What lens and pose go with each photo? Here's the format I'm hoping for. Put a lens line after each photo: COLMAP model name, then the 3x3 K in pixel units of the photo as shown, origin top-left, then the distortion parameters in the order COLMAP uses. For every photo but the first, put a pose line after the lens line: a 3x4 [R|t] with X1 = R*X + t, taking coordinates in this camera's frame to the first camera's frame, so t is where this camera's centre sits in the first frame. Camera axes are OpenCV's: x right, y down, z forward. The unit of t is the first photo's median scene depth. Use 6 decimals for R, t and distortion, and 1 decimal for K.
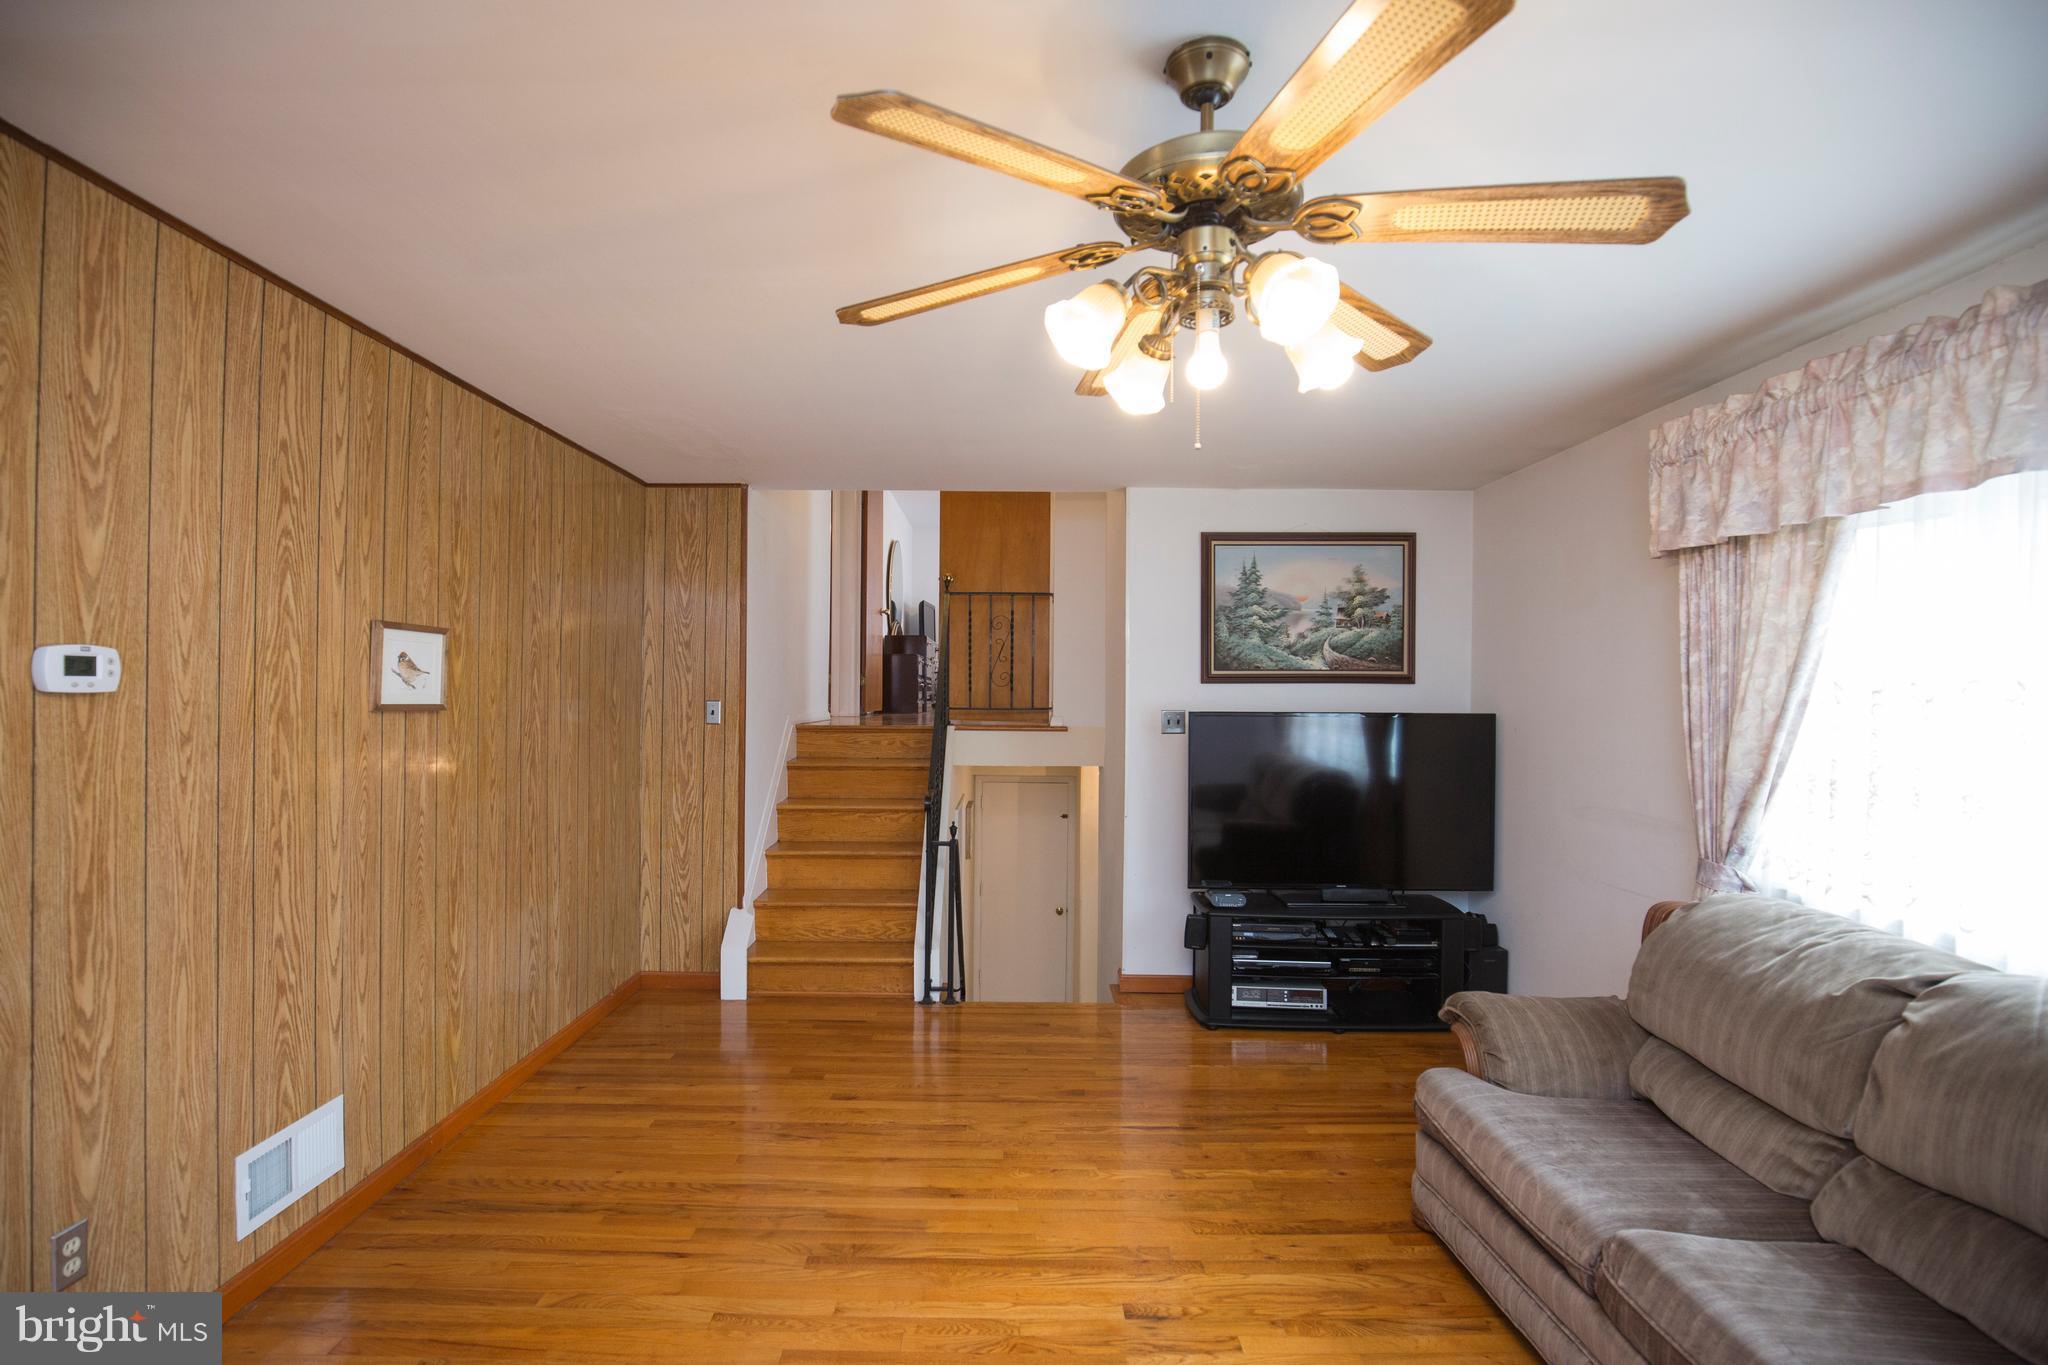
lens RADIAL K [[939.9, 0, 1017.6], [0, 939.9, 690.6], [0, 0, 1]] dist [-0.037299, 0.007975]
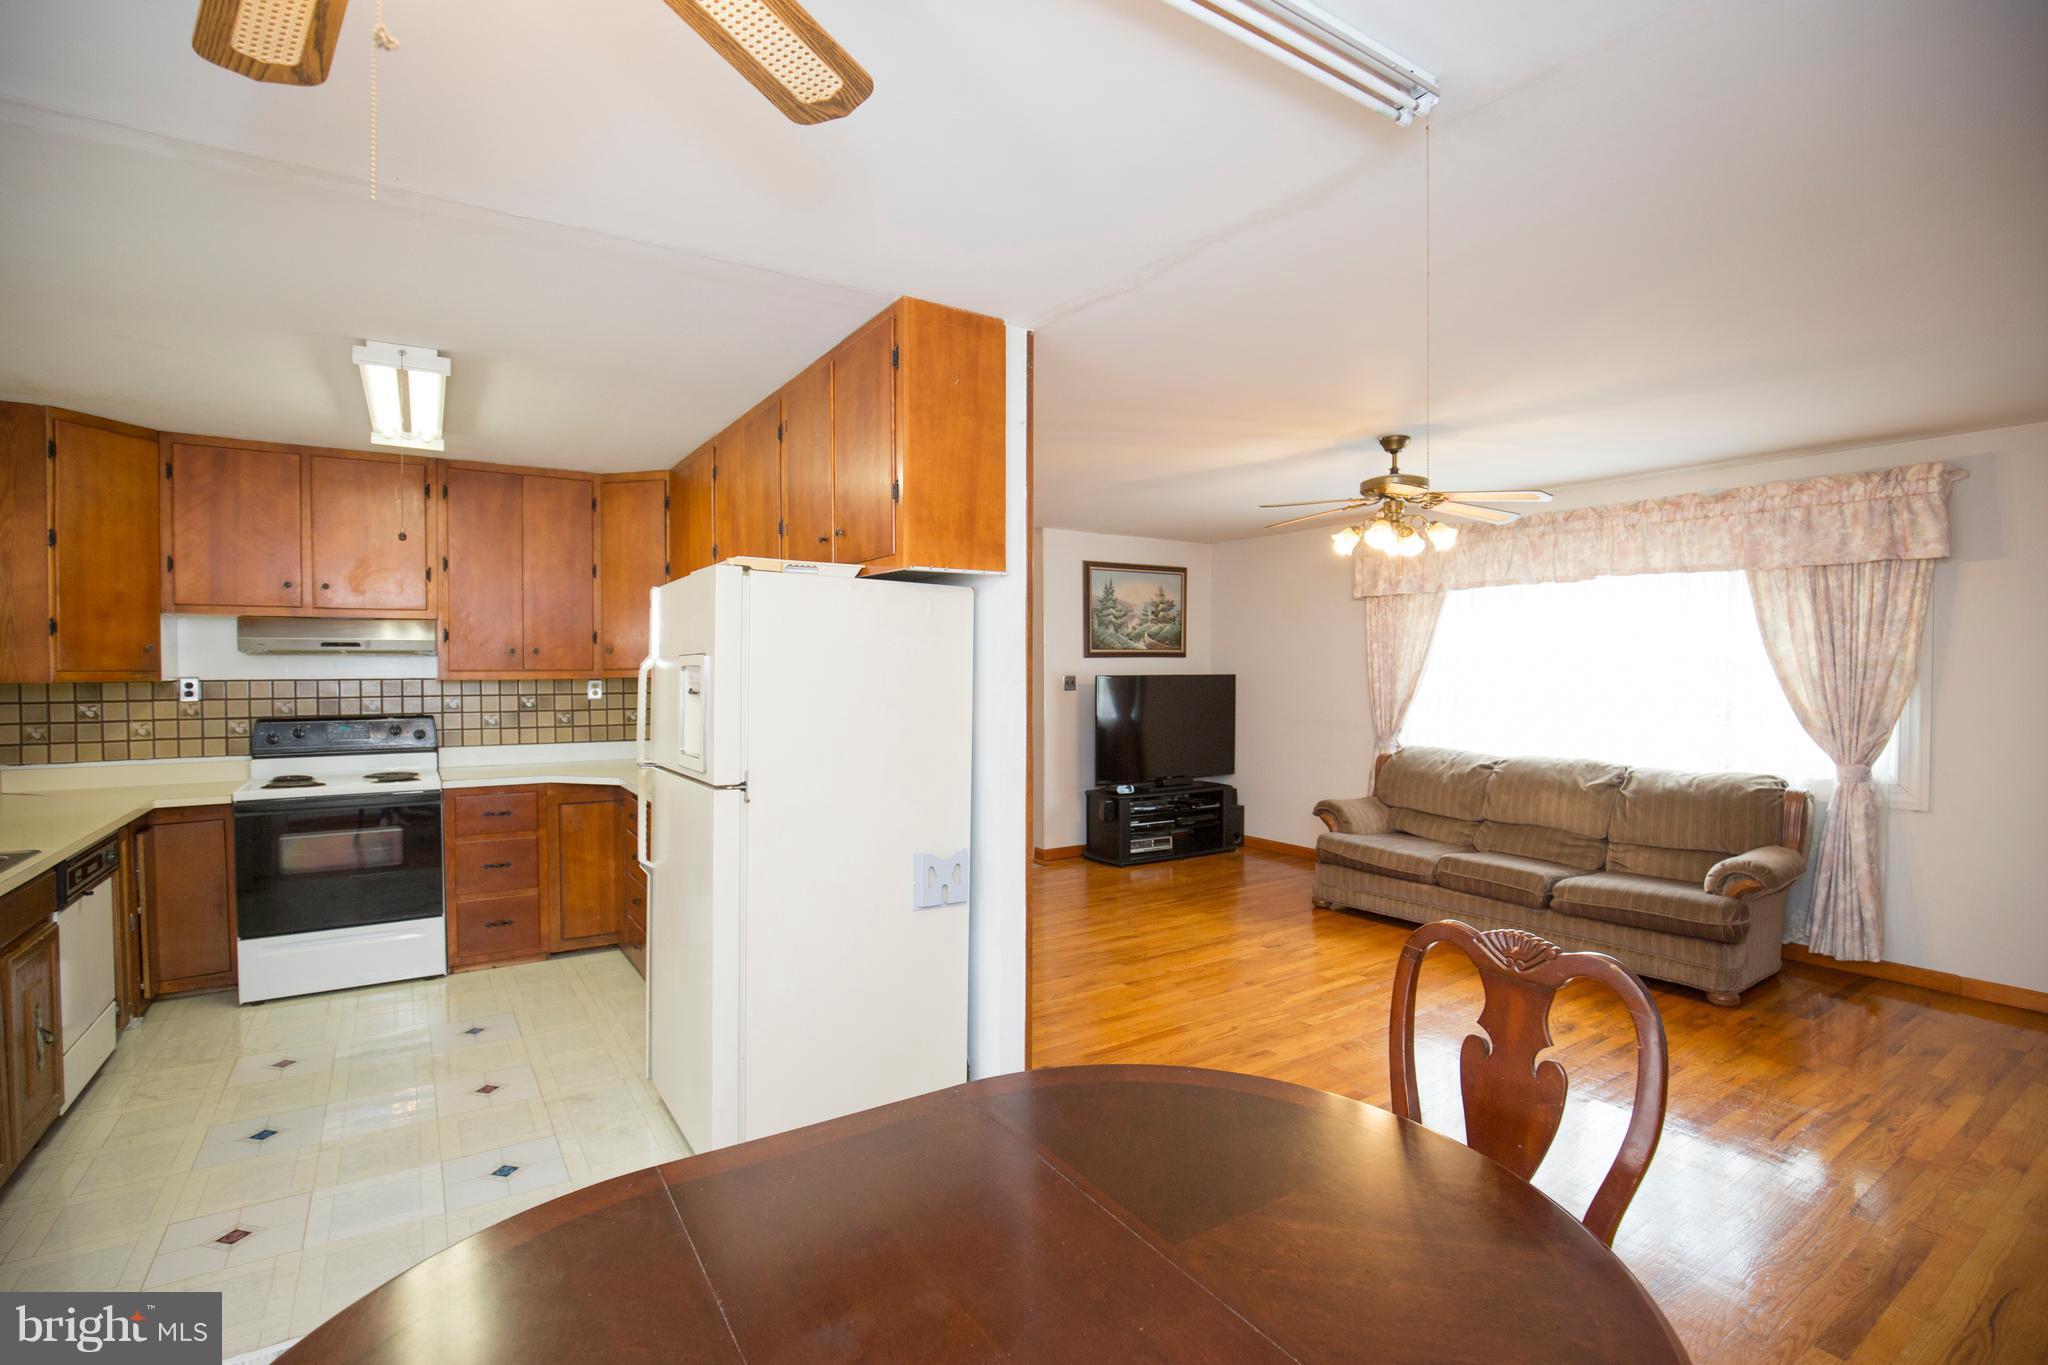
lens RADIAL K [[939.9, 0, 1017.6], [0, 939.9, 690.6], [0, 0, 1]] dist [-0.037299, 0.007975]
pose [[0.835384, -0.024891, 0.549103, -1.449988], [0.008665, 0.999446, 0.032121, -0.008392], [-0.549598, -0.022075, 0.835137, -0.472094]]
